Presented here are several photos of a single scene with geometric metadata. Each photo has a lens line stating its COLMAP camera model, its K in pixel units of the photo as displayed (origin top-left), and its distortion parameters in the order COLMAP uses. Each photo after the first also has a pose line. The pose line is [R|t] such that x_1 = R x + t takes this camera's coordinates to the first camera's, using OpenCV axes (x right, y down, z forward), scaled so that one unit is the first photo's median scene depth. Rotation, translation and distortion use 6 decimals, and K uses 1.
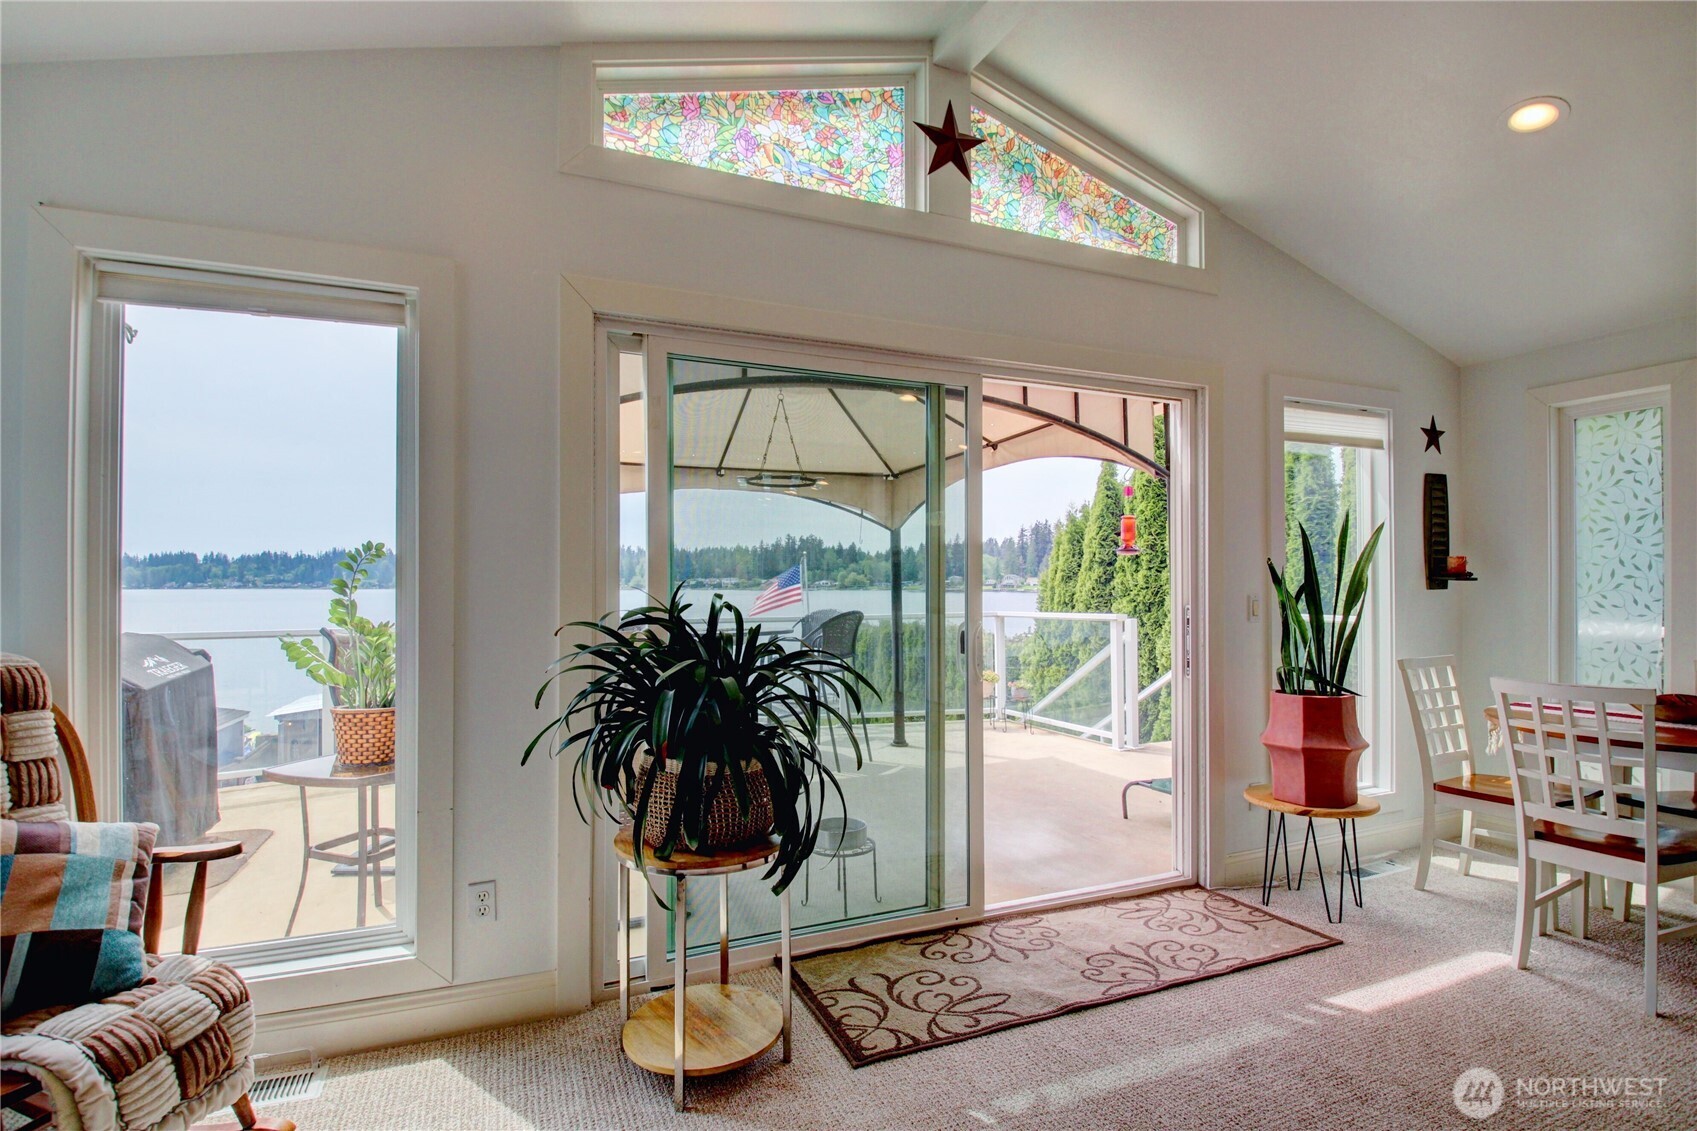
lens RADIAL K [[791.0, 0, 833.4], [0, 791.0, 576.7], [0, 0, 1]] dist [0.004851, -0.016220]
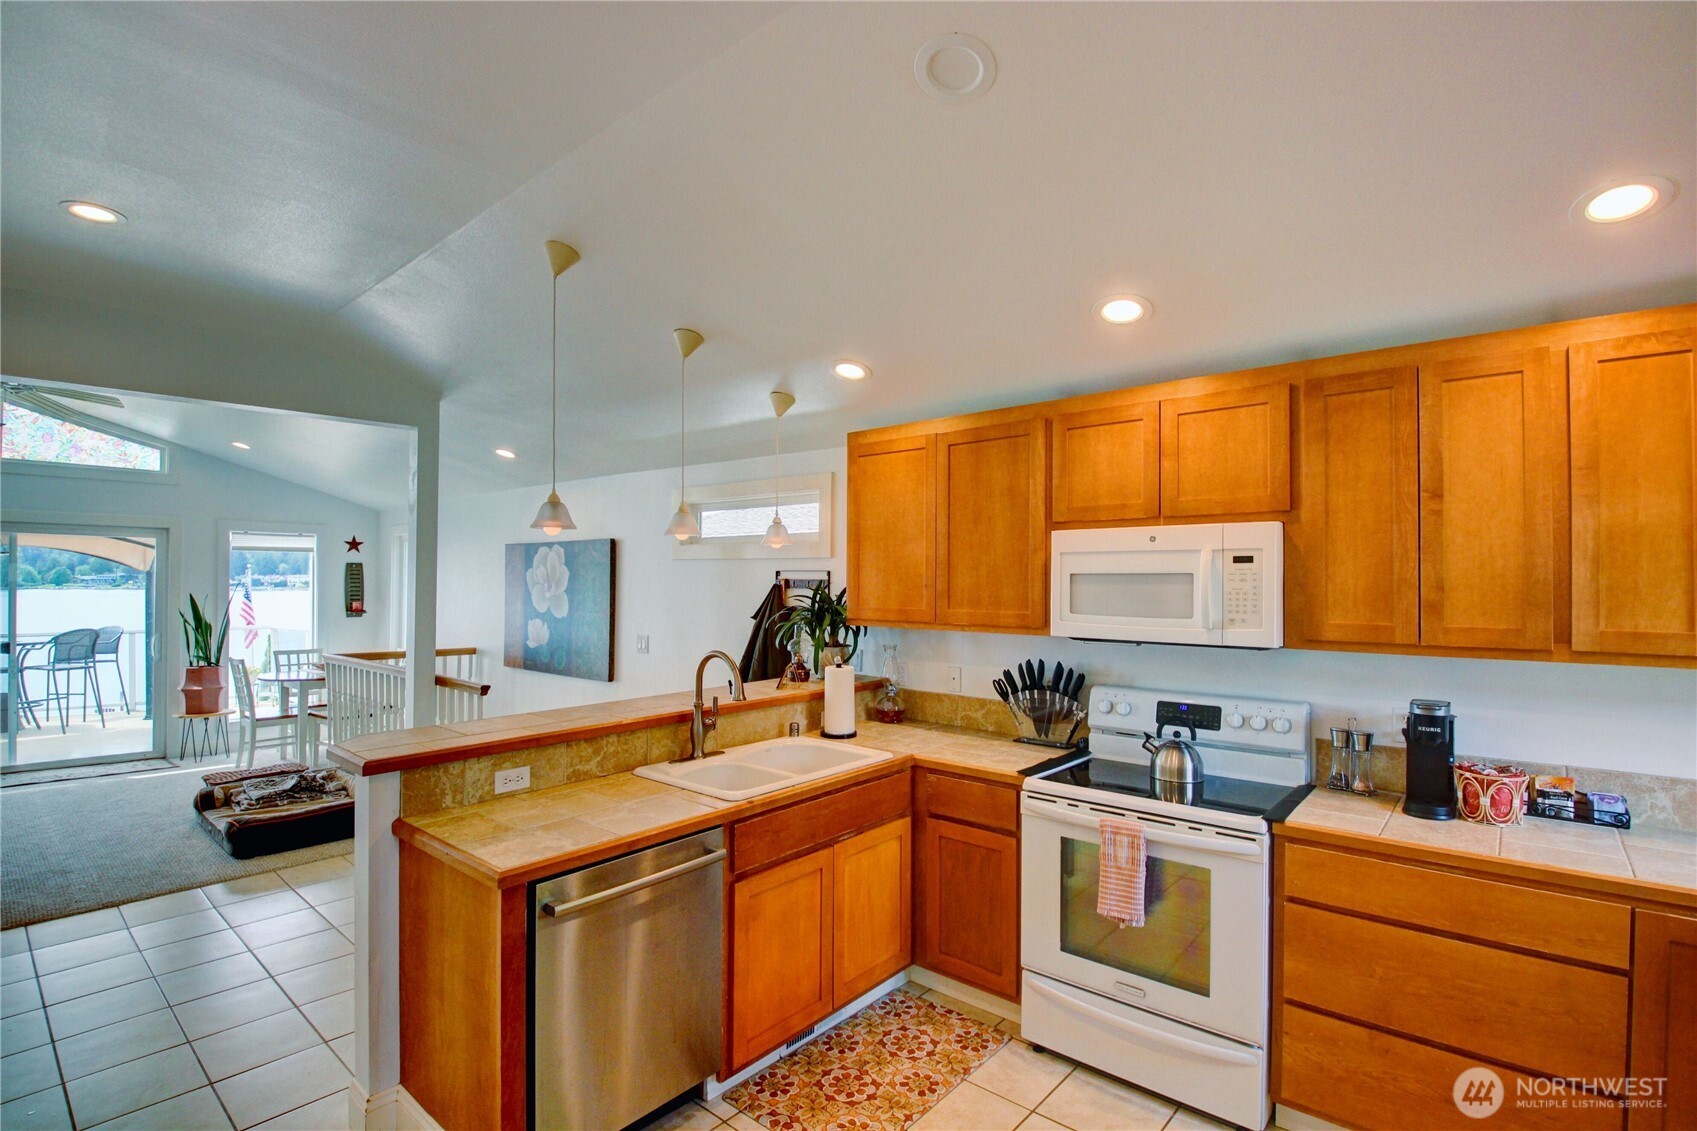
lens RADIAL K [[791.0, 0, 837.5], [0, 791.0, 575.7], [0, 0, 1]] dist [0.004851, -0.016220]
pose [[0.897455, 0.007236, 0.441047, 1.554670], [-0.007457, 0.999971, -0.001232, -0.161042], [-0.441043, -0.002183, 0.897483, -2.344204]]
